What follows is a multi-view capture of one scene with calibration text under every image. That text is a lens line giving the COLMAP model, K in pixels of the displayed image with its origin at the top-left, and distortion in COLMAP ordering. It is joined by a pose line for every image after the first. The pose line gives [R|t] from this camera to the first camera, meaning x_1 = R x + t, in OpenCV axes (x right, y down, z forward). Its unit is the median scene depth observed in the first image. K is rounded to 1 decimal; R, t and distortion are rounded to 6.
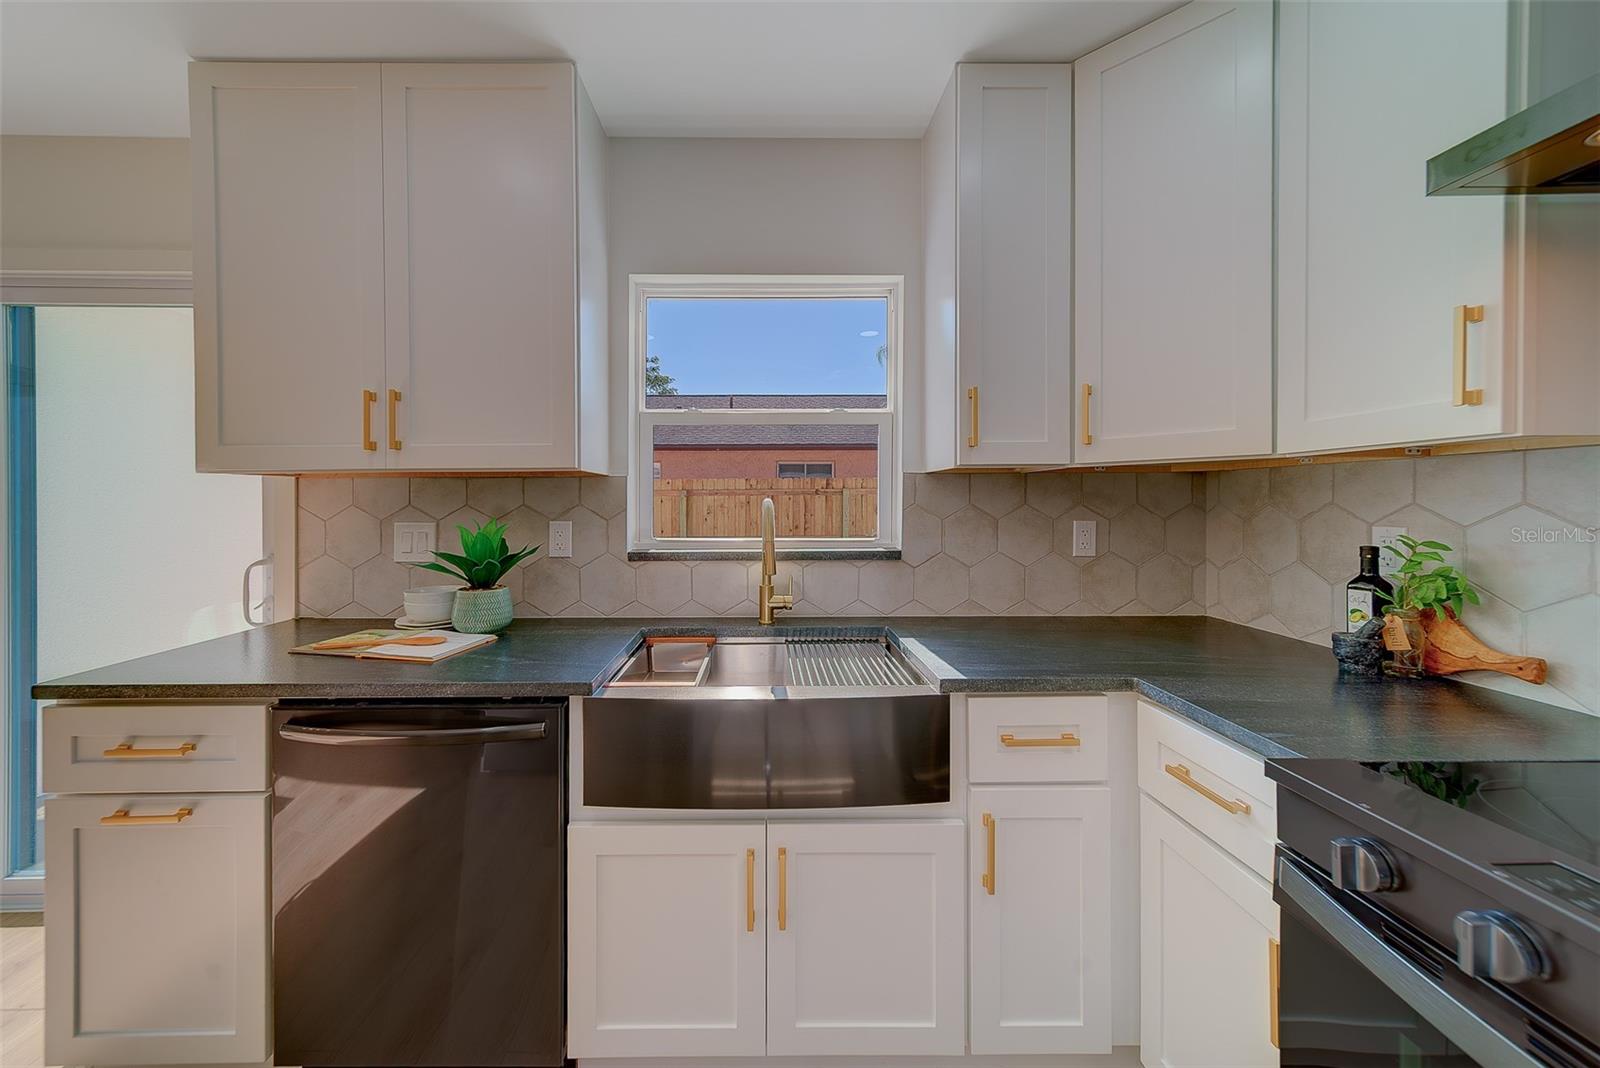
lens RADIAL K [[578.4, 0, 768.8], [0, 578.4, 509.9], [0, 0, 1]] dist [0.004762, -0.000175]
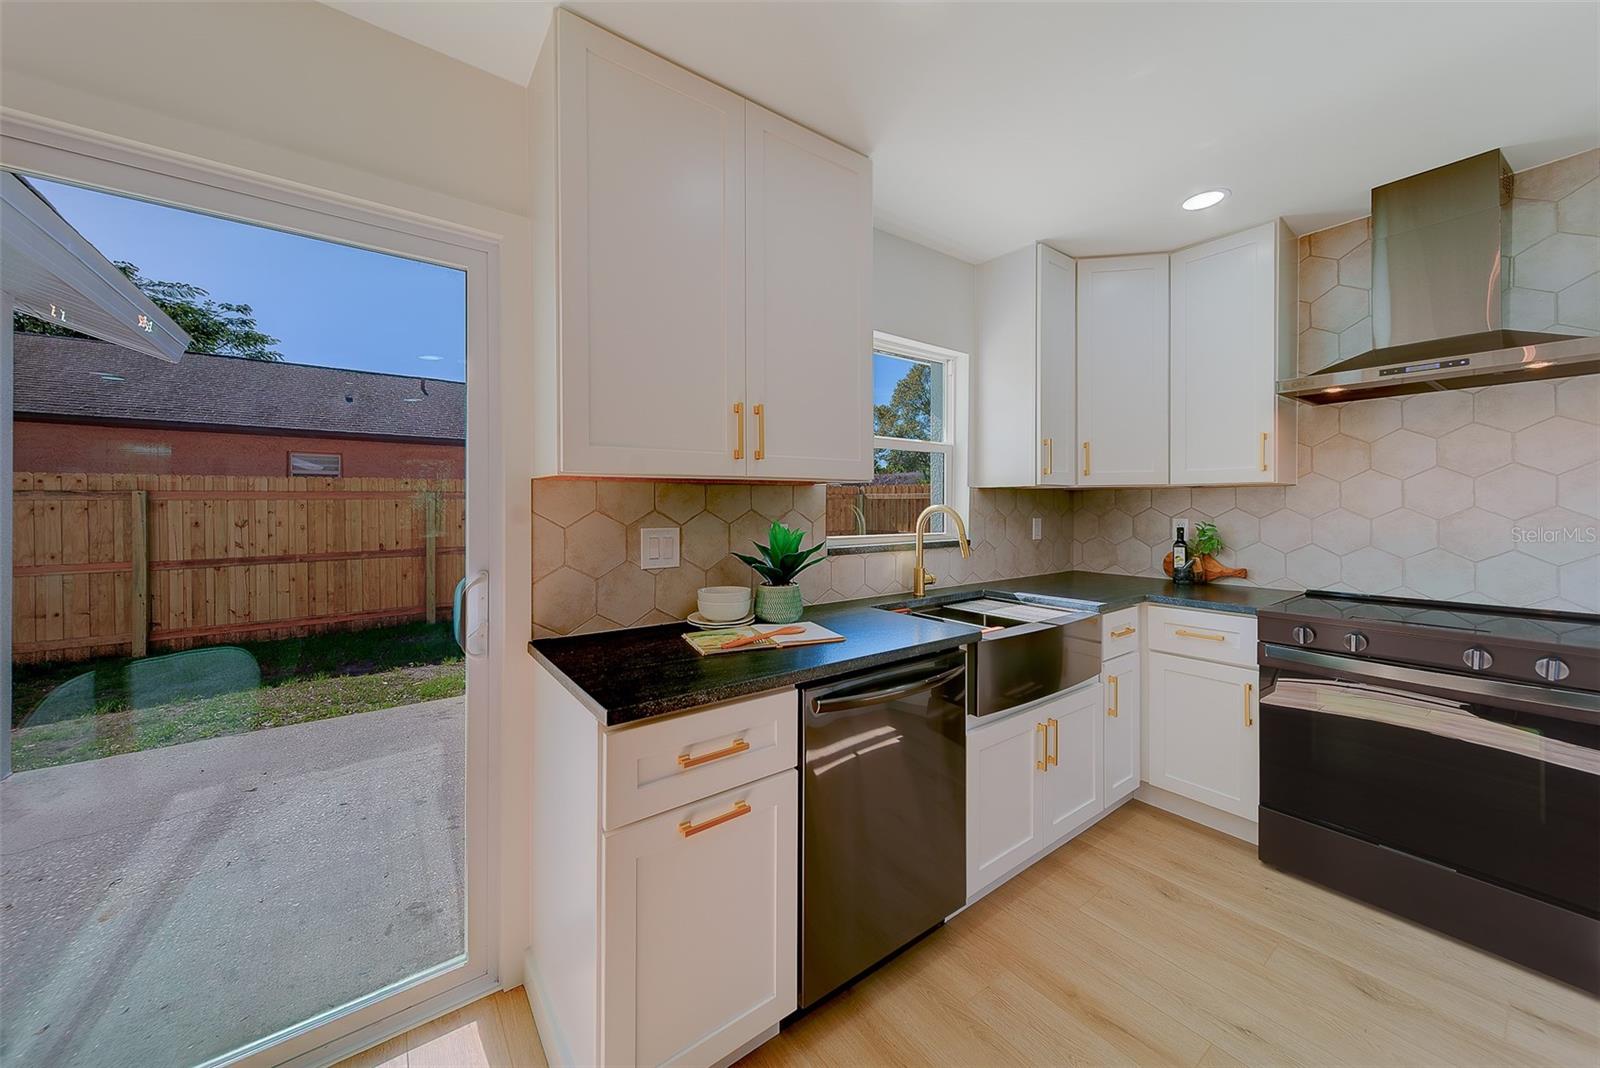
lens RADIAL K [[578.4, 0, 799.5], [0, 578.4, 511.2], [0, 0, 1]] dist [0.004762, -0.000175]
pose [[0.805411, -0.004671, 0.592699, -1.006886], [0.007441, 0.999970, -0.002231, -0.002699], [-0.592670, 0.006208, 0.805421, 0.063170]]
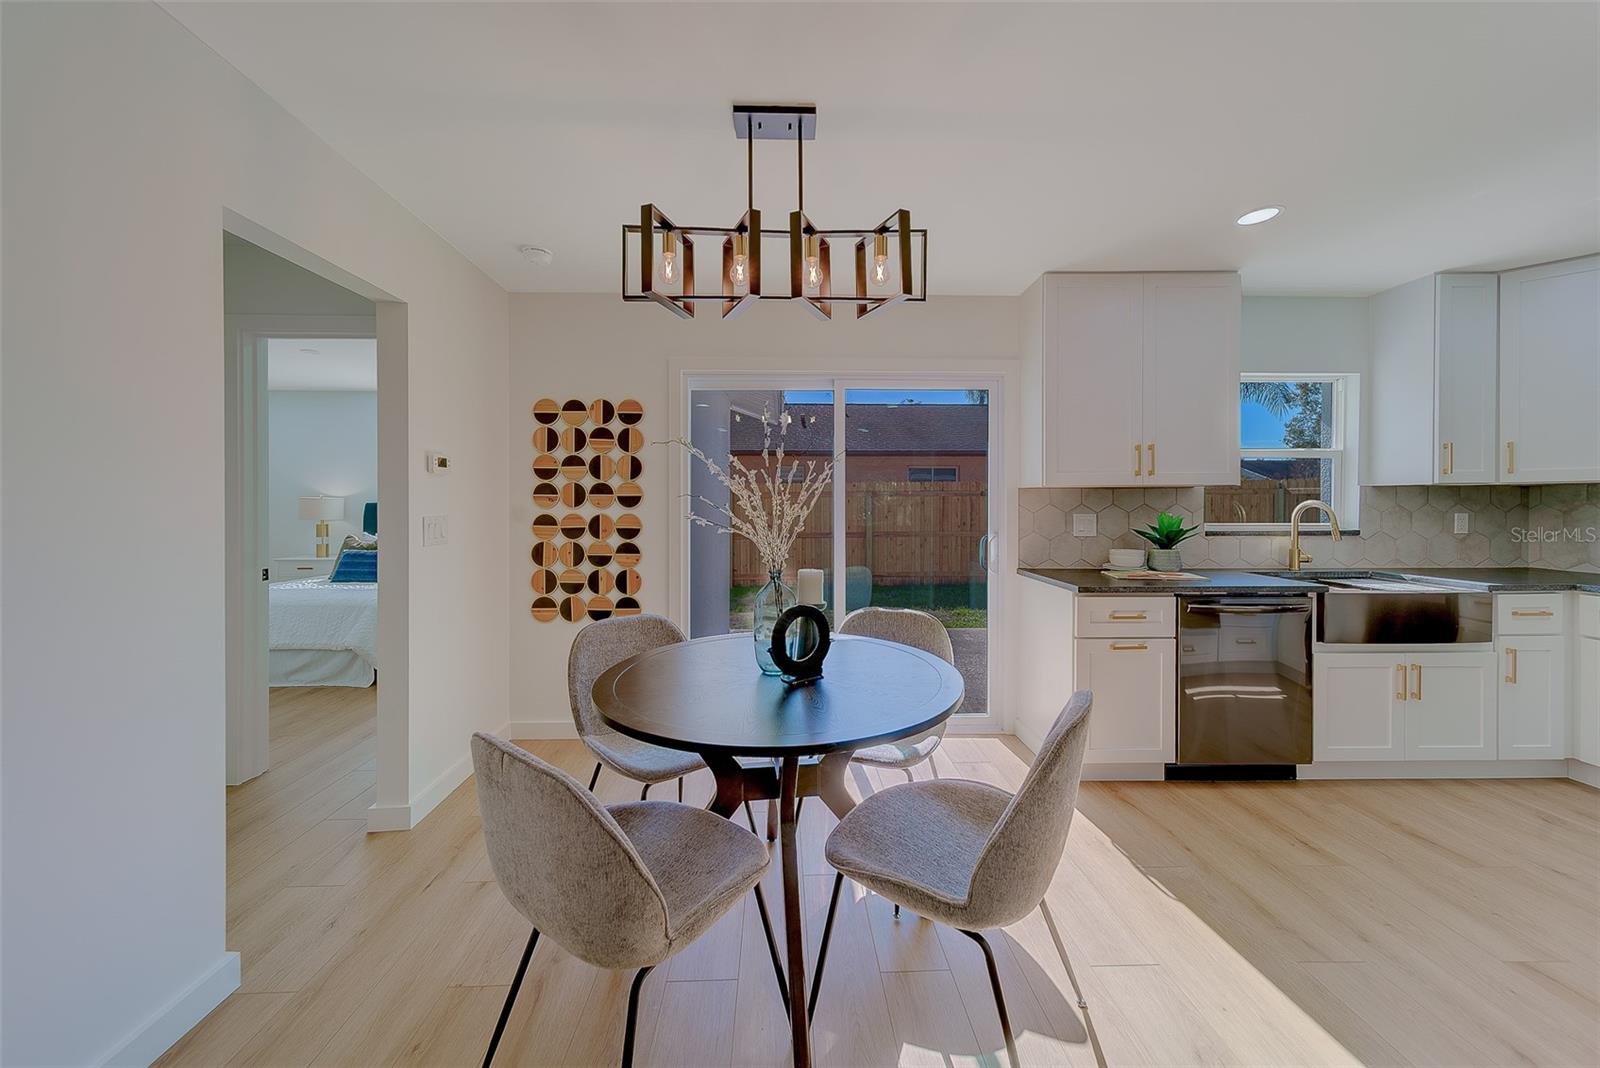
lens RADIAL K [[578.4, 0, 781.9], [0, 578.4, 507.9], [0, 0, 1]] dist [0.004762, -0.000175]
pose [[0.999929, -0.000032, 0.011933, -1.552795], [0.000073, 0.999994, -0.003446, 0.008739], [-0.011933, 0.003447, 0.999923, -0.747085]]
